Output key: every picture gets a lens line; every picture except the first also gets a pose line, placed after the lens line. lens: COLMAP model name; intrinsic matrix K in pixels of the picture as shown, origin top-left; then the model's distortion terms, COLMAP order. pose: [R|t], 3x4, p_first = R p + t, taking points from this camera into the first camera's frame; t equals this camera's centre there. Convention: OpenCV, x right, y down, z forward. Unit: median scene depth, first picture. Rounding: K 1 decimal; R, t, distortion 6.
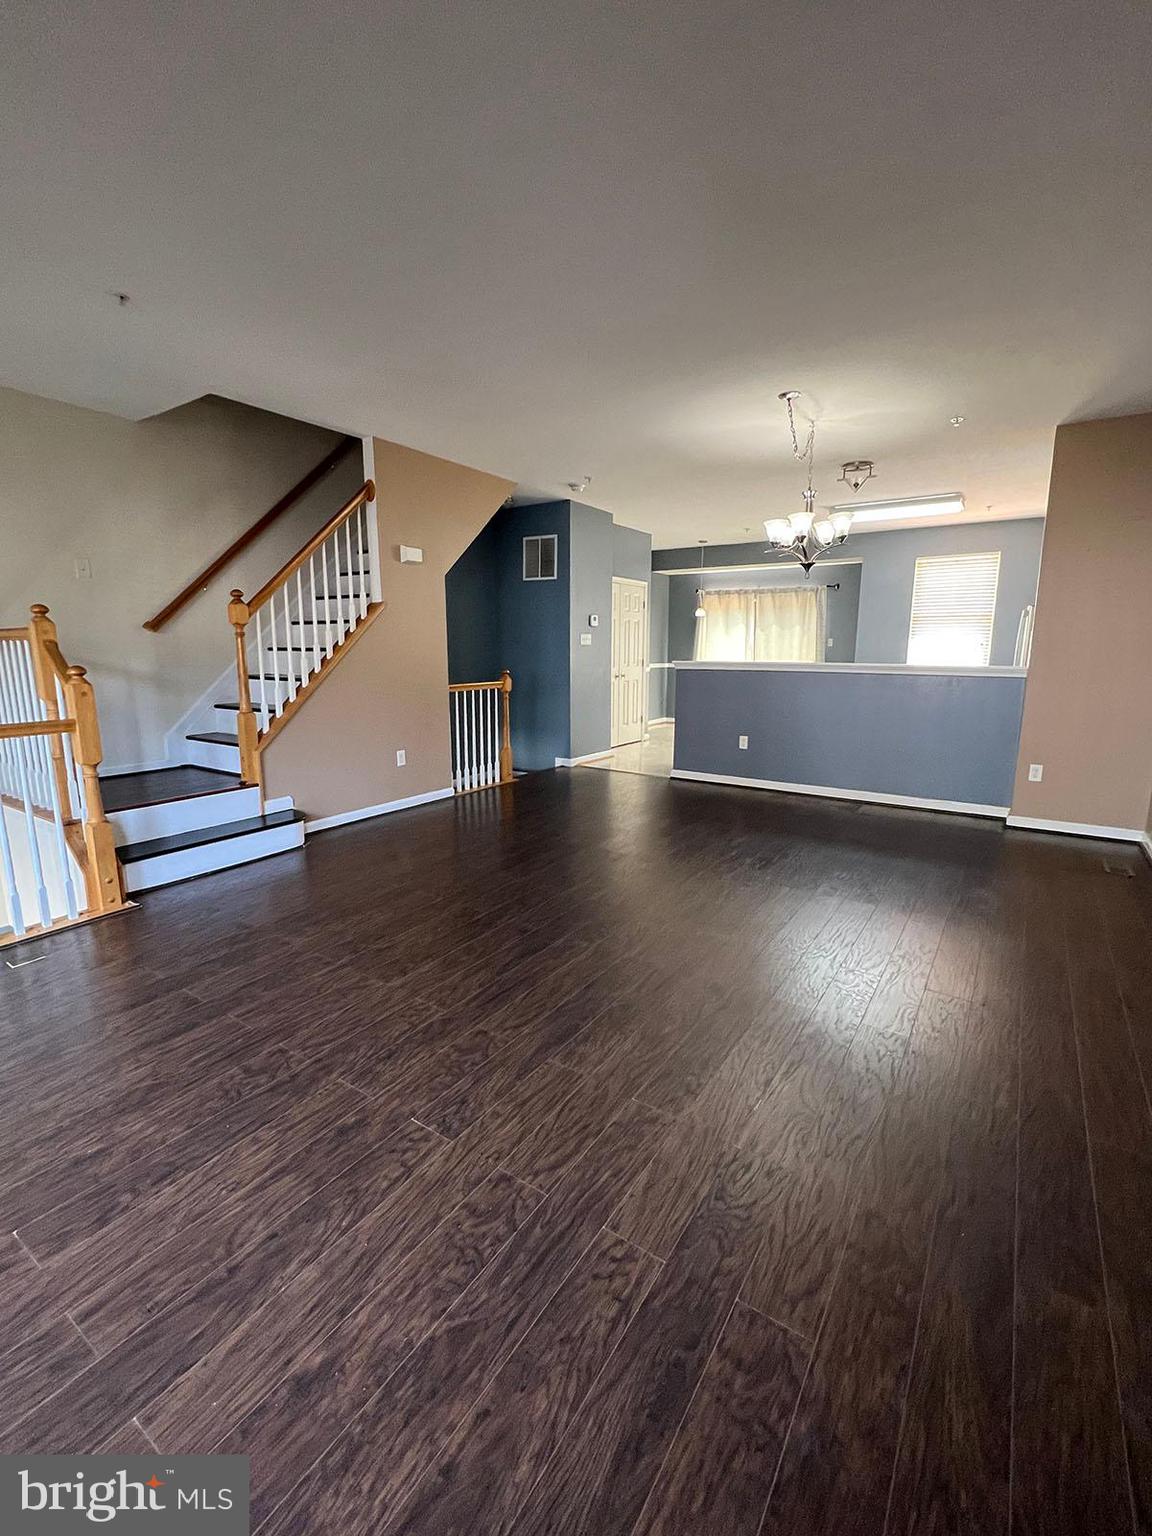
lens RADIAL K [[676.3, 0, 569.8], [0, 676.3, 768.6], [0, 0, 1]] dist [-0.004041, 0.000118]
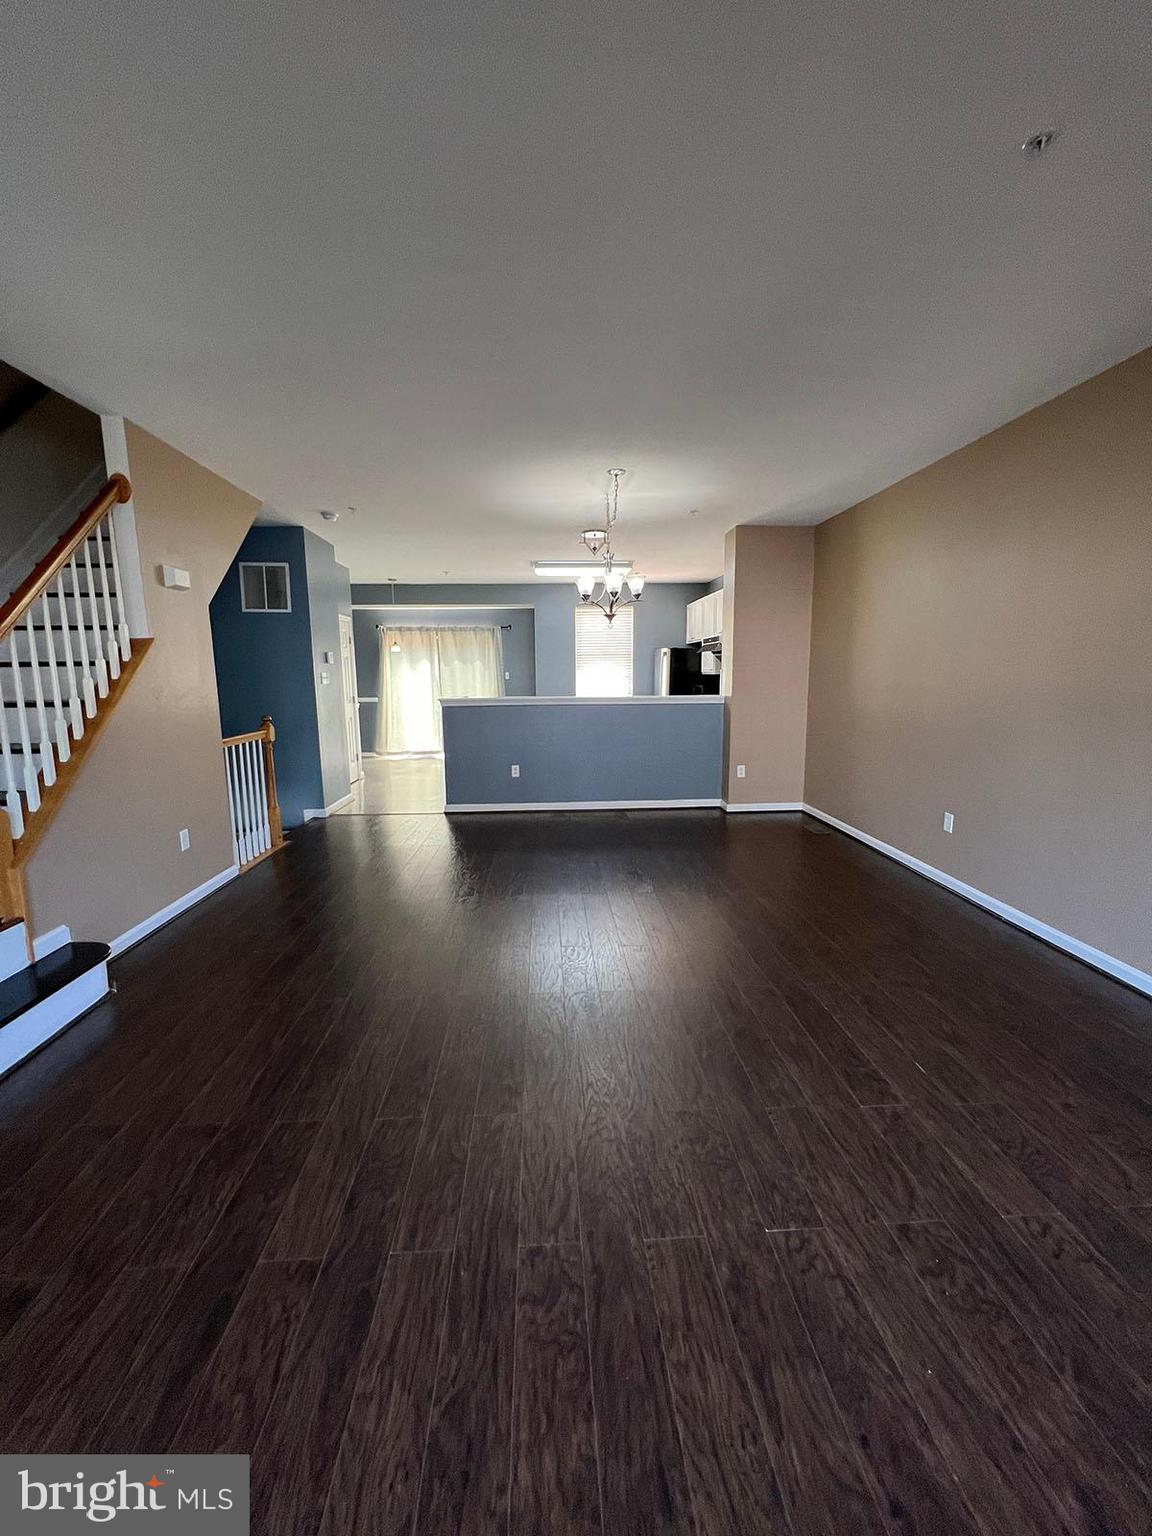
lens RADIAL K [[628.7, 0, 578.5], [0, 628.7, 765.5], [0, 0, 1]] dist [-0.003269, -0.000035]
pose [[0.789390, -0.099885, 0.605711, -0.308088], [0.120833, 0.992653, 0.006218, -0.047571], [-0.601882, 0.068282, 0.795660, 0.154460]]
